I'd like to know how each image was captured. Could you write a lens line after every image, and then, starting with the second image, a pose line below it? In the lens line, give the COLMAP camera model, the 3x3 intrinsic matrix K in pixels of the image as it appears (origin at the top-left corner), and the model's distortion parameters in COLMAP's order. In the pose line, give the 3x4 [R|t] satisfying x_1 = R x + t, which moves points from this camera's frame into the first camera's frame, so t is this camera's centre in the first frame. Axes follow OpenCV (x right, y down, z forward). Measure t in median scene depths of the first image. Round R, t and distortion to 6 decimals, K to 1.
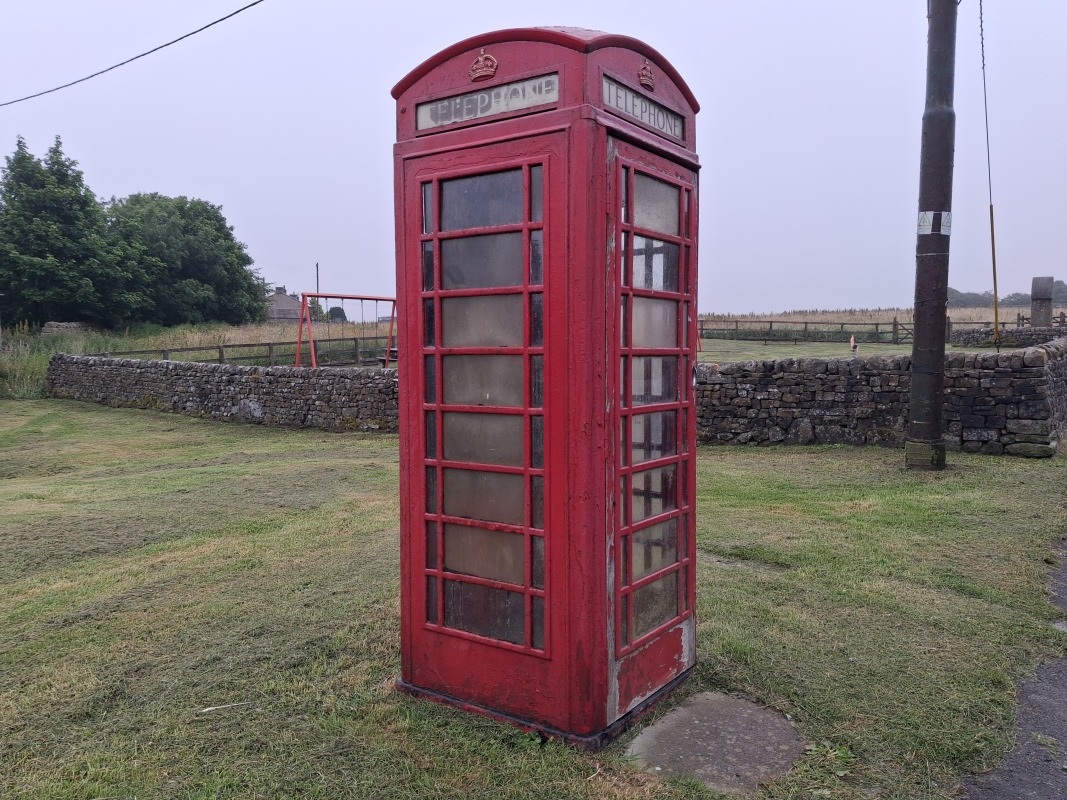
lens RADIAL K [[834.5, 0, 550.2], [0, 834.5, 401.6], [0, 0, 1]] dist [0.001450, -0.003592]
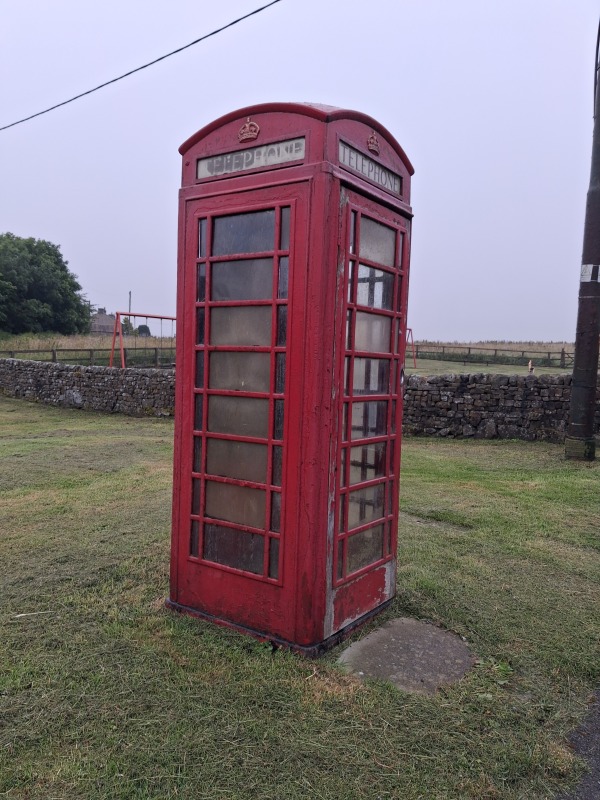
lens RADIAL K [[629.1, 0, 300.0], [0, 629.1, 400.0], [0, 0, 1]] dist [-0.004413, 0.001809]
pose [[0.999244, 0.038824, -0.002062, 0.016597], [-0.038831, 0.999239, -0.003561, 0.018013], [0.001922, 0.003639, 0.999992, 0.015441]]
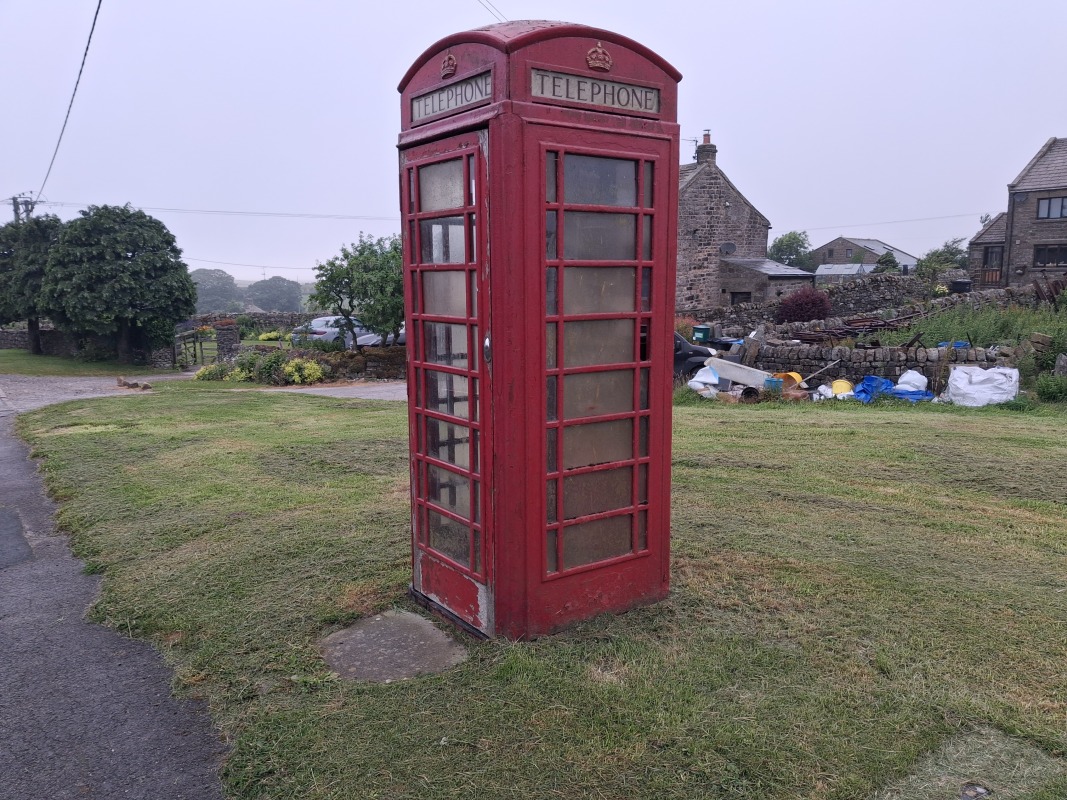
lens RADIAL K [[840.0, 0, 554.5], [0, 840.0, 396.5], [0, 0, 1]] dist [-0.000413, 0.000413]
pose [[0.944322, 0.046777, -0.325680, 0.414223], [-0.019963, 0.996164, 0.085194, -0.045301], [0.328416, -0.073949, 0.941634, -0.065376]]
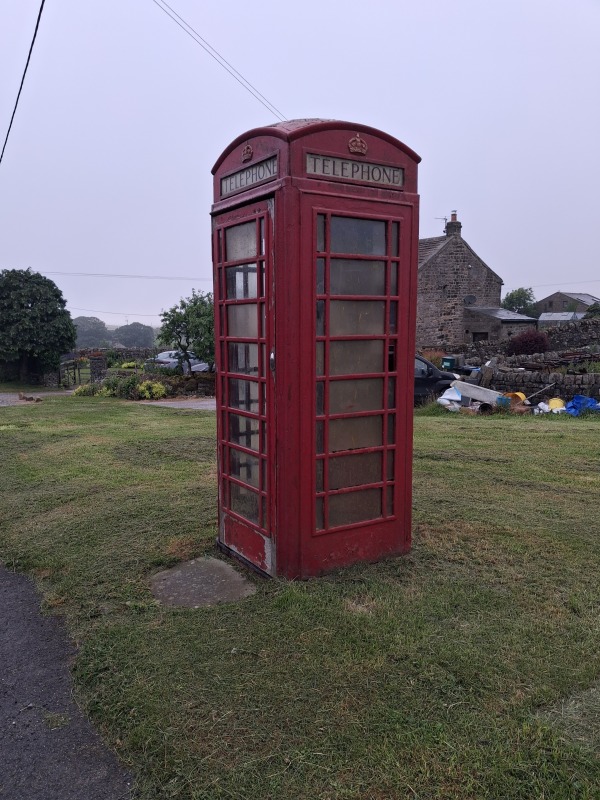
lens RADIAL K [[629.1, 0, 300.0], [0, 629.1, 400.0], [0, 0, 1]] dist [-0.004413, 0.001809]
pose [[0.921421, 0.047576, -0.385642, 0.441906], [-0.023486, 0.997480, 0.066942, -0.021152], [0.387855, -0.052625, 0.920217, -0.058276]]
